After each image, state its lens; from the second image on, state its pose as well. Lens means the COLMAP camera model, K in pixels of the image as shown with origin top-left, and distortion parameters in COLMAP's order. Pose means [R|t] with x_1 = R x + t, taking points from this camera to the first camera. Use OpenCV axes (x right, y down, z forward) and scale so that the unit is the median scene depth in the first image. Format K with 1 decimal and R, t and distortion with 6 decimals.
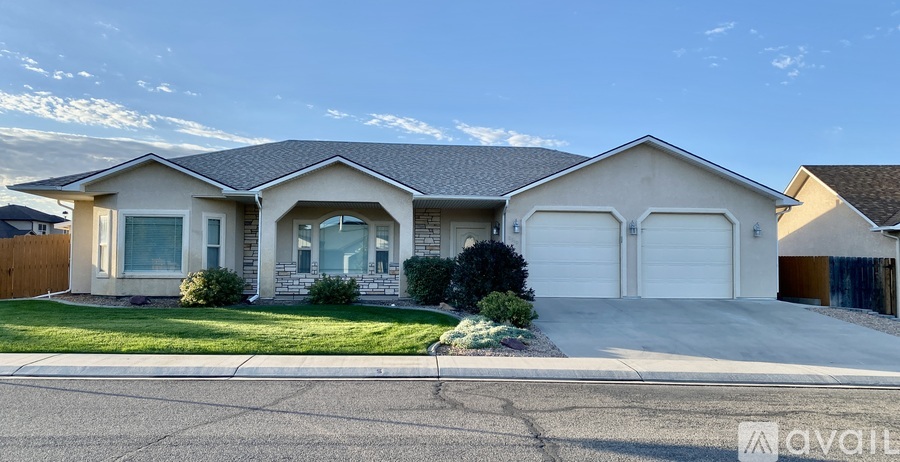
lens RADIAL K [[676.2, 0, 450.6], [0, 676.2, 235.4], [0, 0, 1]] dist [0.044307, -0.003213]
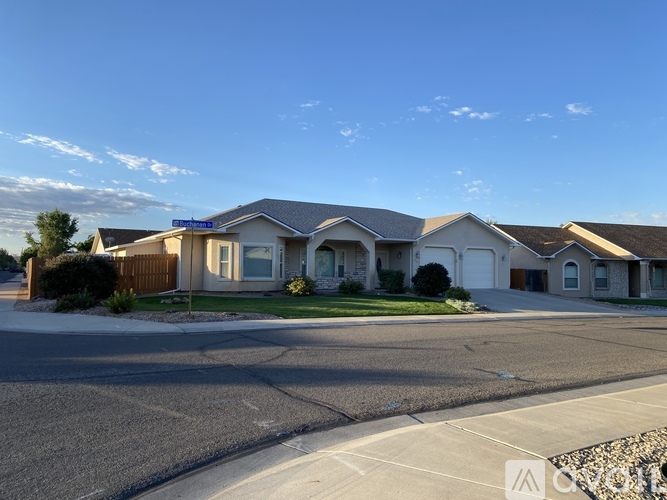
lens RADIAL K [[504.2, 0, 333.3], [0, 504.2, 249.2], [0, 0, 1]] dist [0.037602, -0.009546]
pose [[0.907961, 0.018072, 0.418665, -0.743443], [-0.022009, 0.999747, 0.004576, -0.028866], [-0.418477, -0.013369, 0.908129, -0.263617]]
